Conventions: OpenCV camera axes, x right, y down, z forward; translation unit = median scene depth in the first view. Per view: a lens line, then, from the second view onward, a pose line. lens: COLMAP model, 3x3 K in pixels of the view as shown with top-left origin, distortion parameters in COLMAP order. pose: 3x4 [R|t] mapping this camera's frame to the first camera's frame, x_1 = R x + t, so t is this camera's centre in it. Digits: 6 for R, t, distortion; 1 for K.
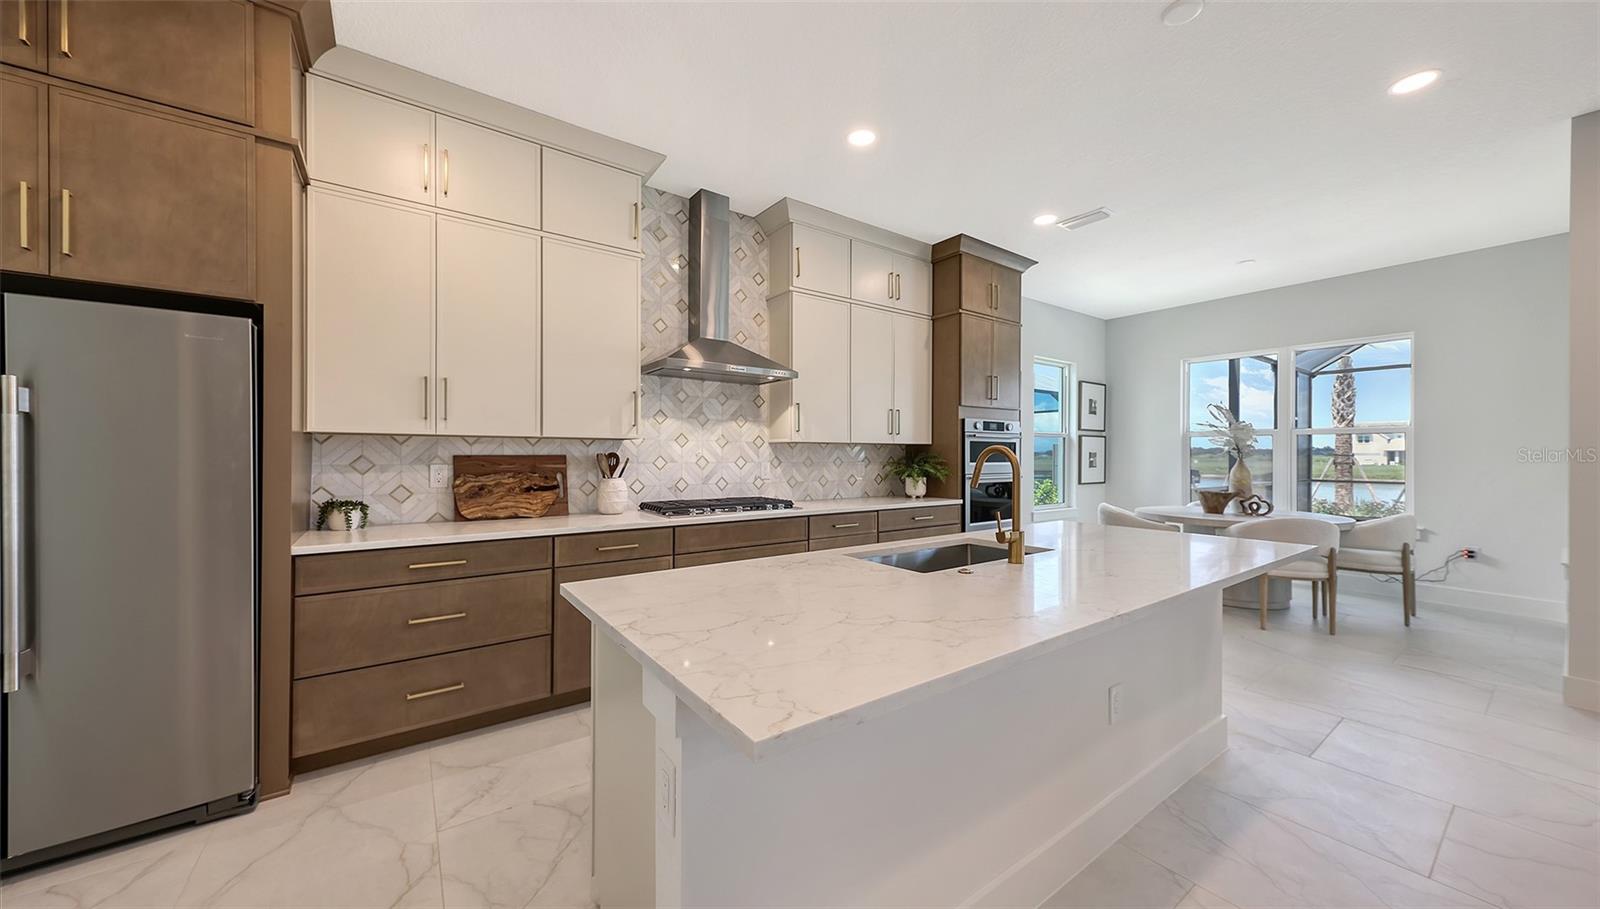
lens RADIAL K [[535.6, 0, 800.0], [0, 535.6, 454.5], [0, 0, 1]] dist [0.015644, 0.000009]
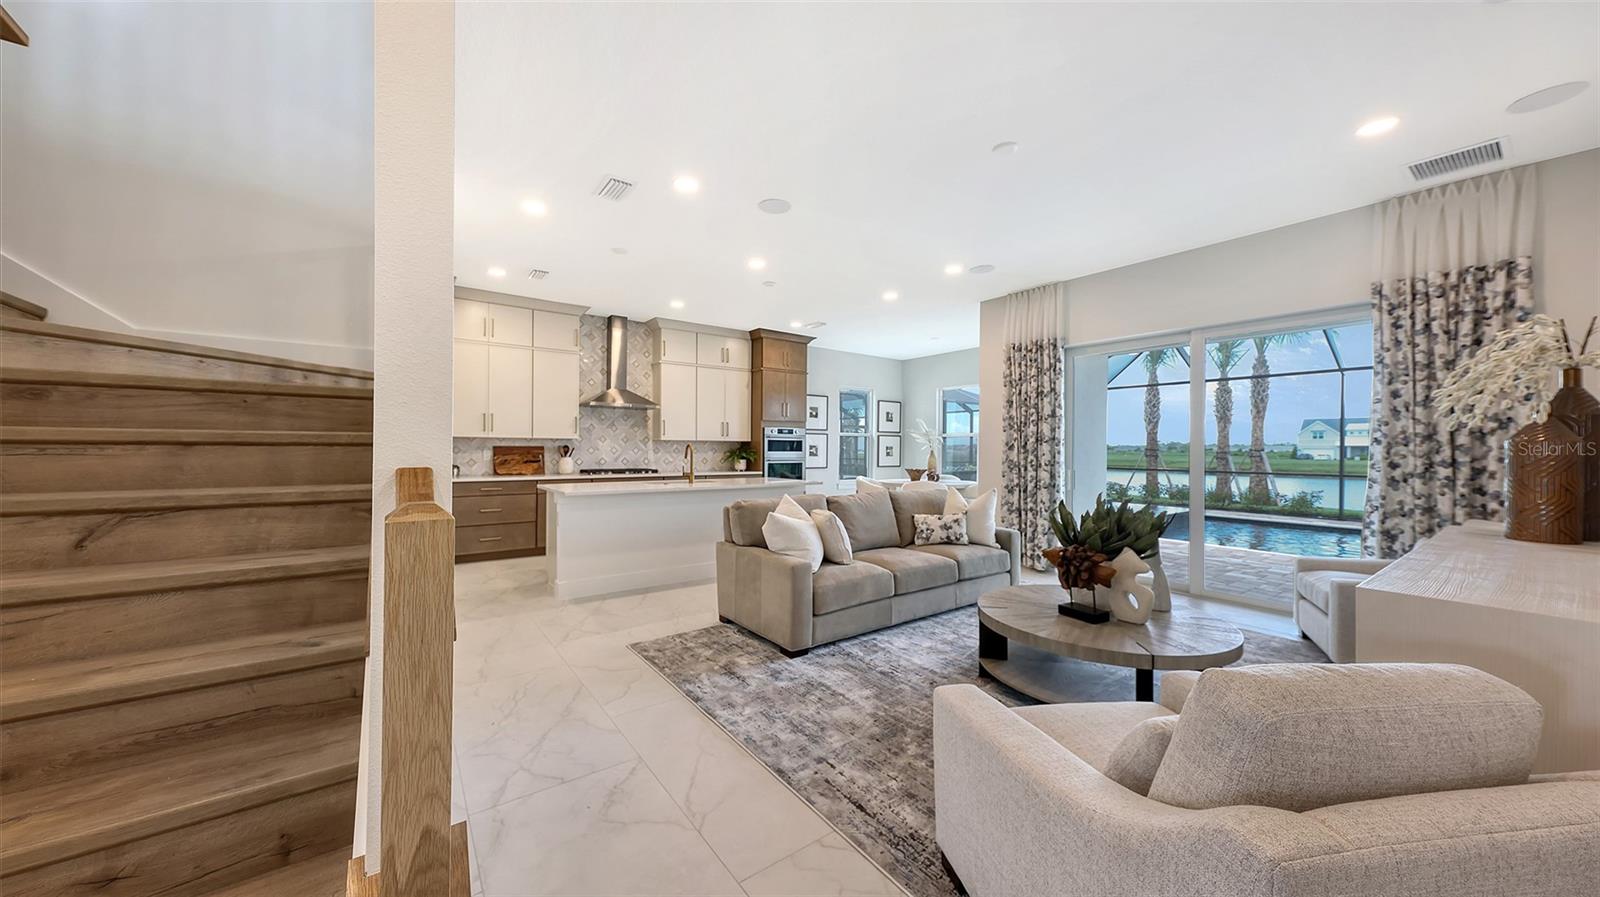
lens RADIAL K [[548.2, 0, 799.1], [0, 548.2, 449.7], [0, 0, 1]] dist [0.007594, -0.000280]
pose [[0.999976, 0.002868, 0.006301, 0.502539], [-0.002876, 0.999995, 0.001232, 0.007899], [-0.006297, -0.001250, 0.999979, -1.055440]]
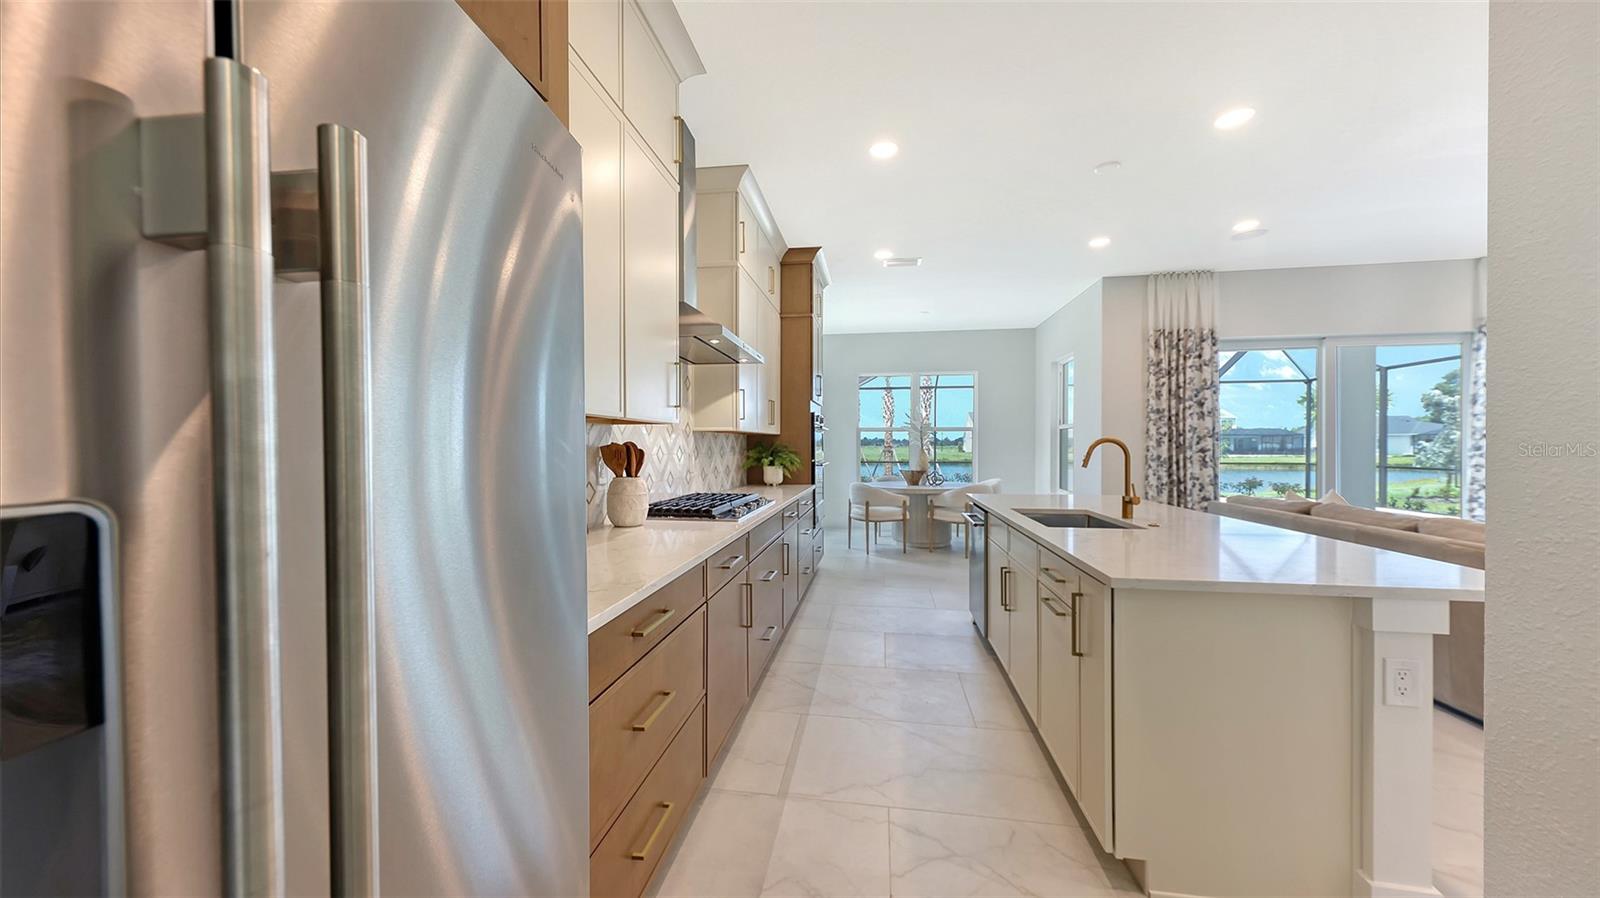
lens RADIAL K [[528.8, 0, 799.9], [0, 528.8, 451.5], [0, 0, 1]] dist [-0.000492, -0.000122]
pose [[0.728322, -0.013275, 0.685107, -0.656824], [0.004882, 0.999887, 0.014185, -0.000445], [-0.685218, -0.006986, 0.728305, 0.307878]]
